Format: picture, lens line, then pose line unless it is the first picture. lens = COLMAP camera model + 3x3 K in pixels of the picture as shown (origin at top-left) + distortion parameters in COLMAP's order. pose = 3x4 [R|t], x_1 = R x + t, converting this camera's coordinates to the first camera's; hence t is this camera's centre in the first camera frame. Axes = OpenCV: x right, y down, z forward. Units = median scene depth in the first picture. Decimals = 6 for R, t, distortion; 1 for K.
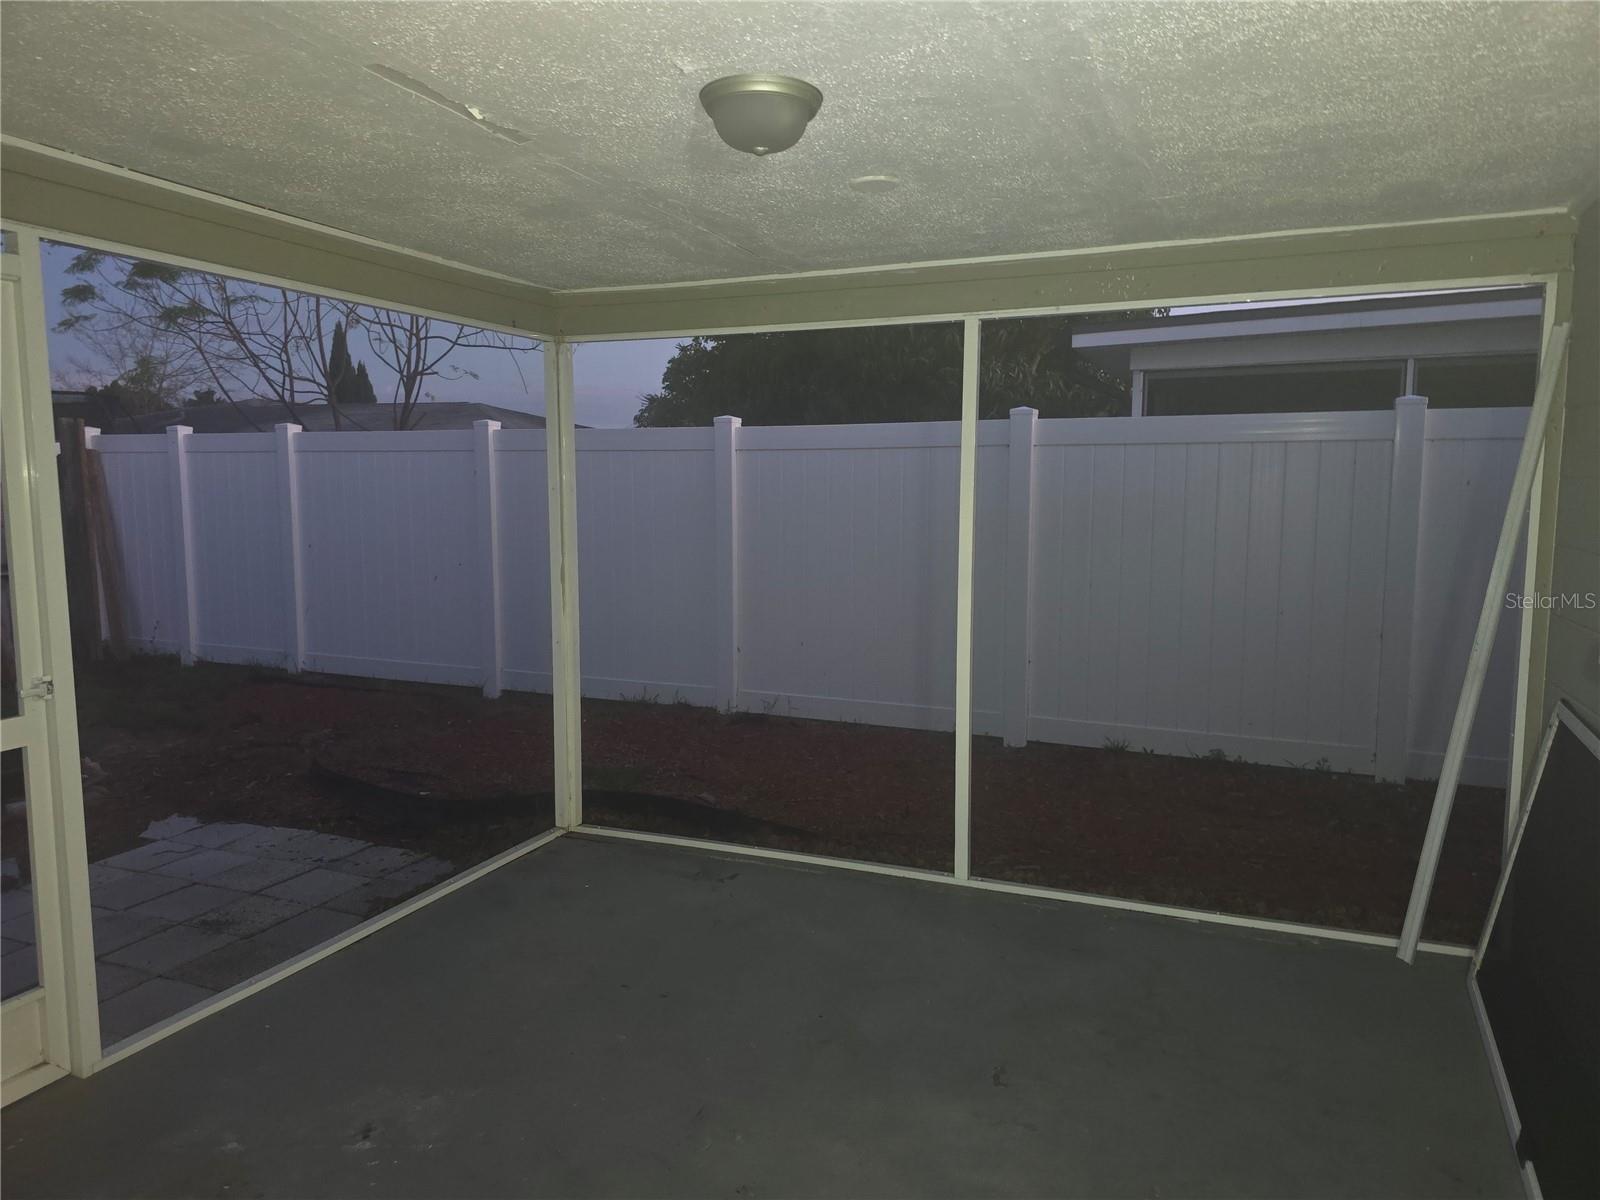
lens RADIAL K [[1086.4, 0, 799.9], [0, 1086.4, 597.6], [0, 0, 1]] dist [0.062907, -0.048987]
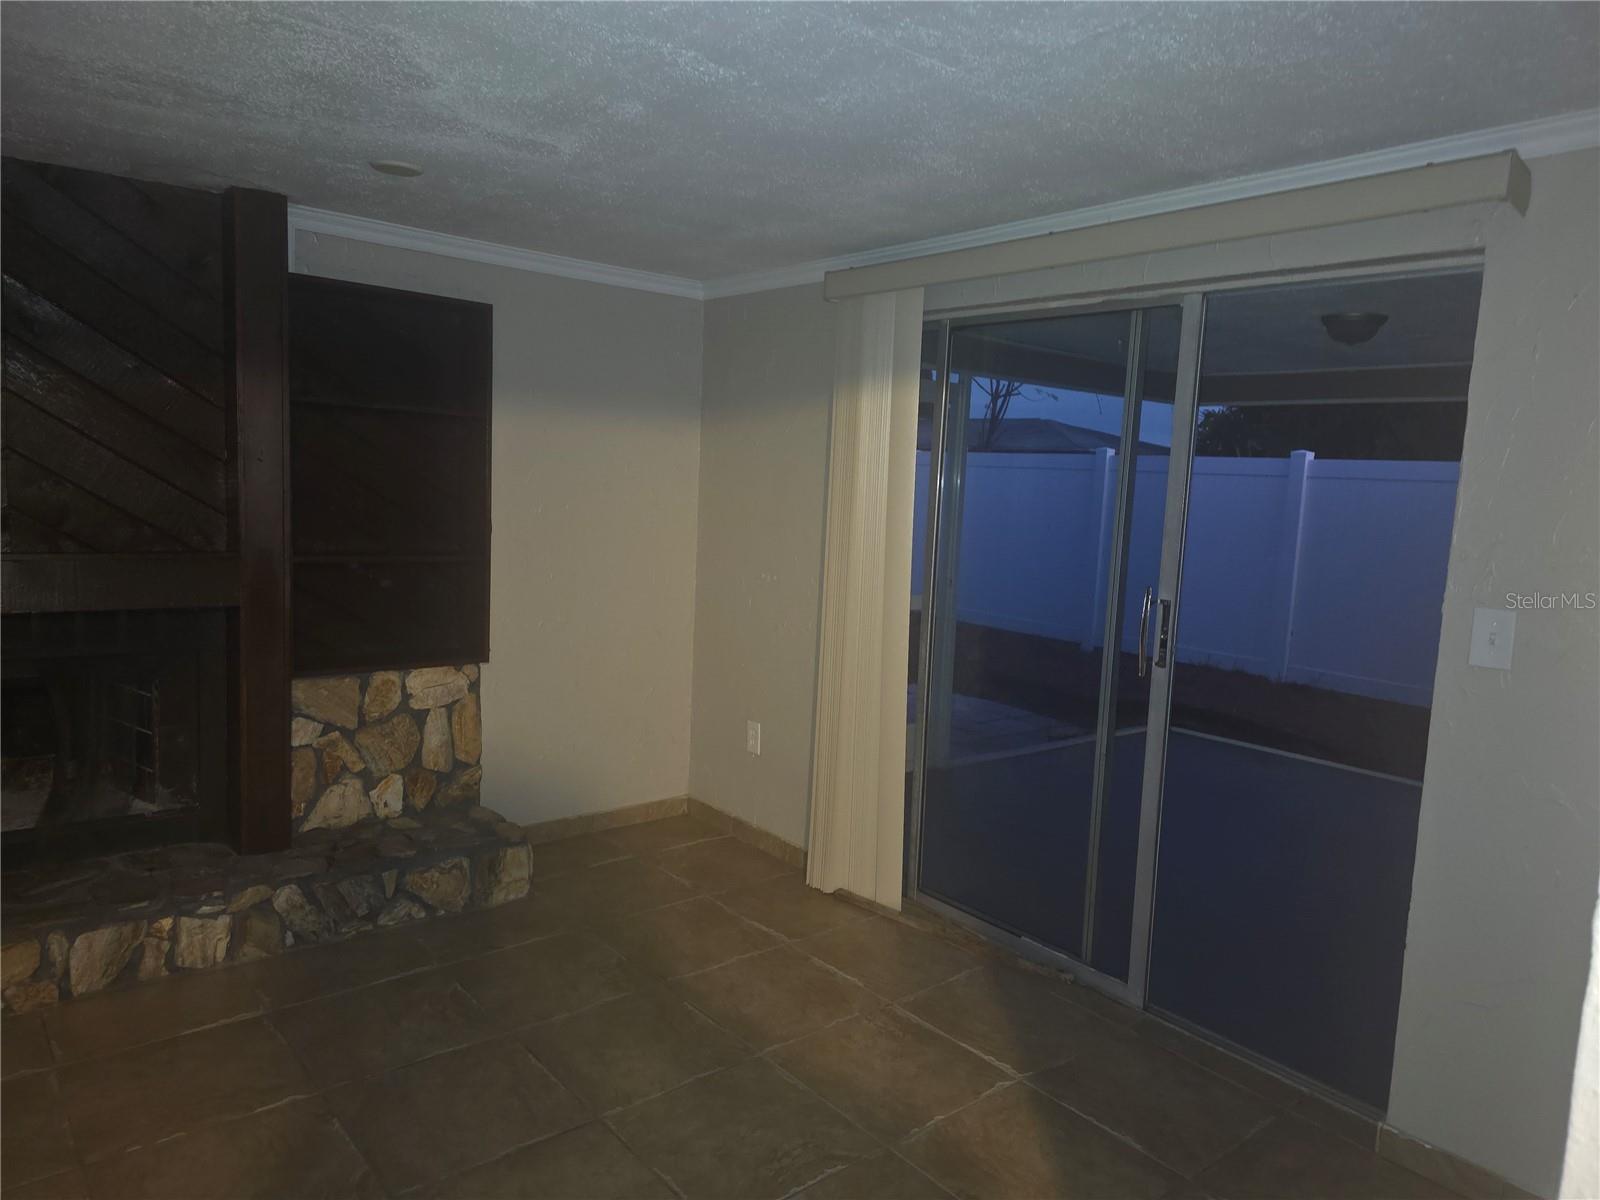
lens RADIAL K [[1086.4, 0, 801.6], [0, 1086.4, 596.3], [0, 0, 1]] dist [0.062907, -0.048987]
pose [[0.887598, 0.099608, -0.449719, 0.007437], [-0.103168, 0.994524, 0.016657, 0.040670], [0.448916, 0.031612, 0.893015, -0.401425]]
